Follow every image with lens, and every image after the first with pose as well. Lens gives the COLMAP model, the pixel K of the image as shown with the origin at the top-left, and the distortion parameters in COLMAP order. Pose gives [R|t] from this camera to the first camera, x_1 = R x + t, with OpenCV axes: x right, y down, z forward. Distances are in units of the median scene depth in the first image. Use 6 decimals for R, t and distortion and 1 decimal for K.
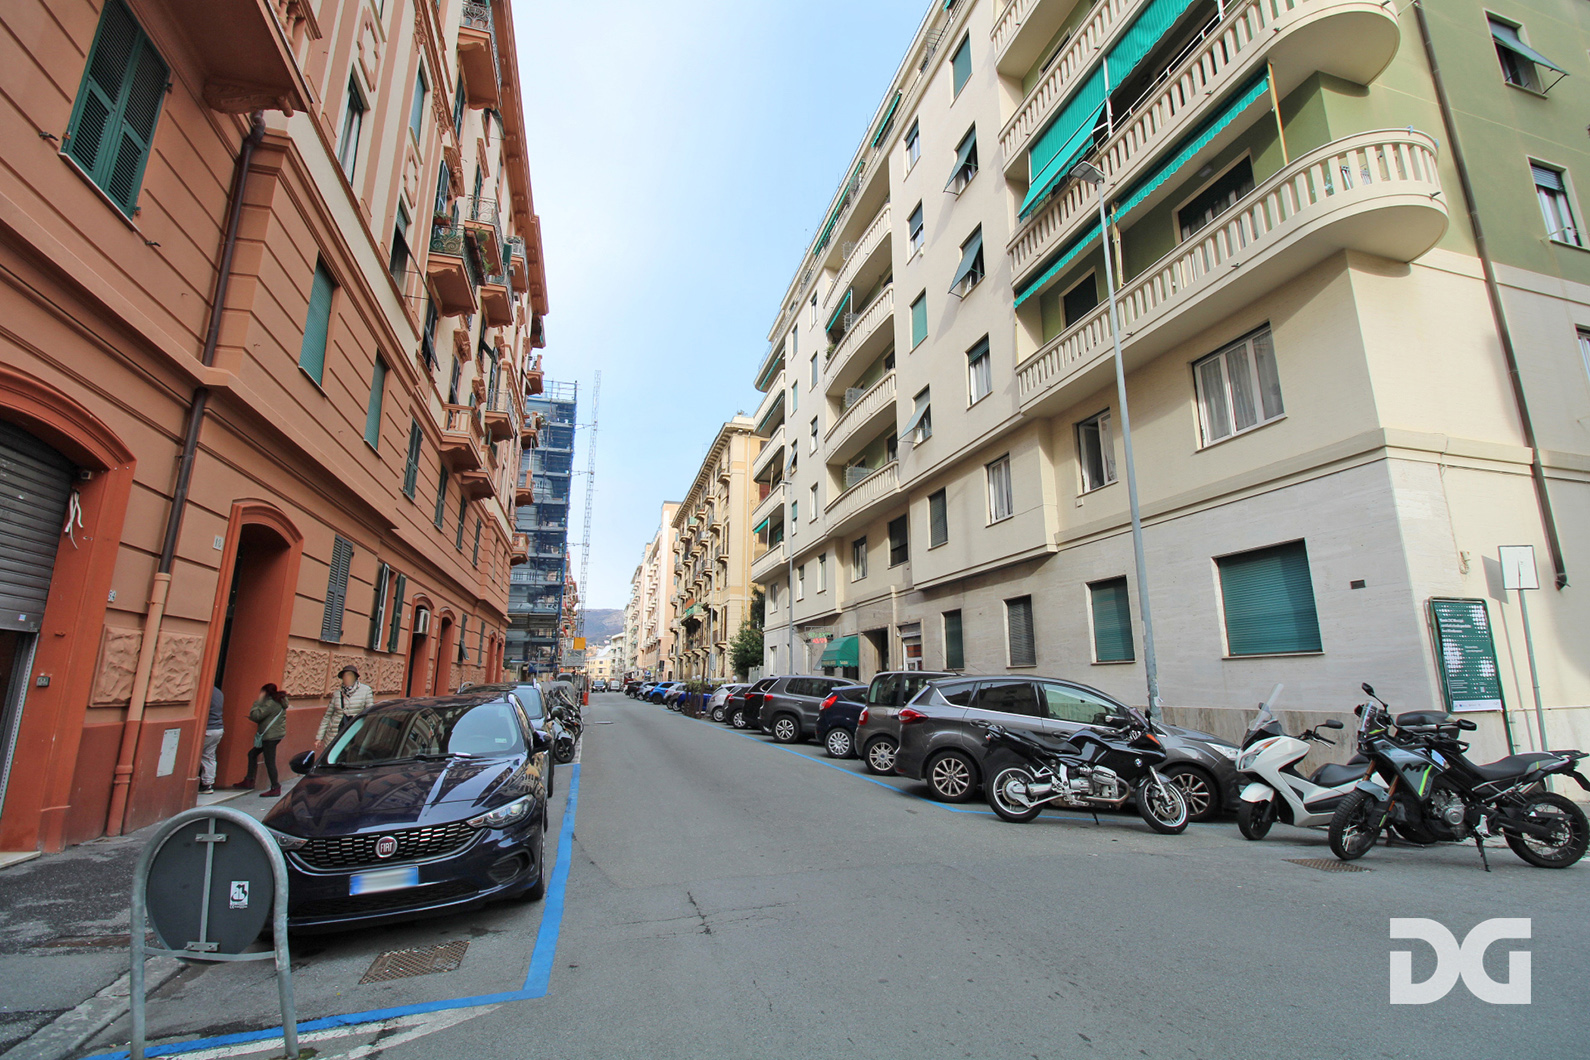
lens RADIAL K [[736.8, 0, 802.1], [0, 736.8, 517.7], [0, 0, 1]] dist [-0.000700, -0.011873]
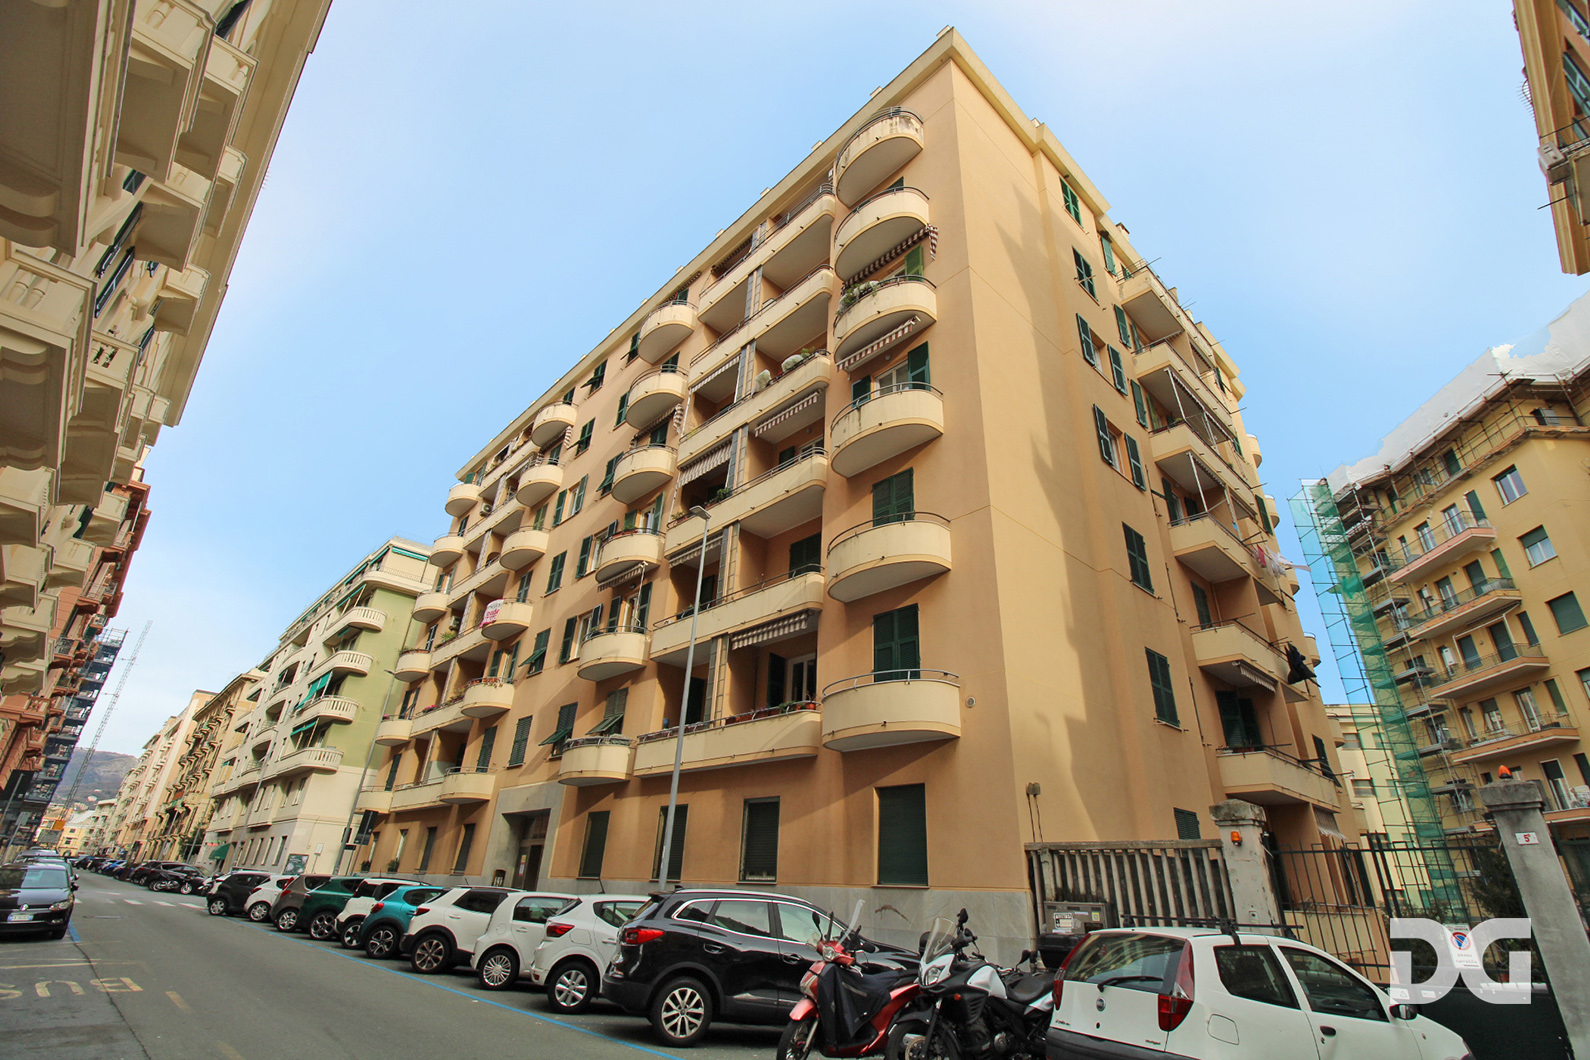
lens RADIAL K [[736.8, 0, 795.1], [0, 736.8, 537.3], [0, 0, 1]] dist [-0.000700, -0.011873]
pose [[0.881473, 0.254440, 0.397825, 0.135078], [-0.155790, 0.951952, -0.263660, -0.111824], [-0.445796, 0.170432, 0.878760, -0.505988]]
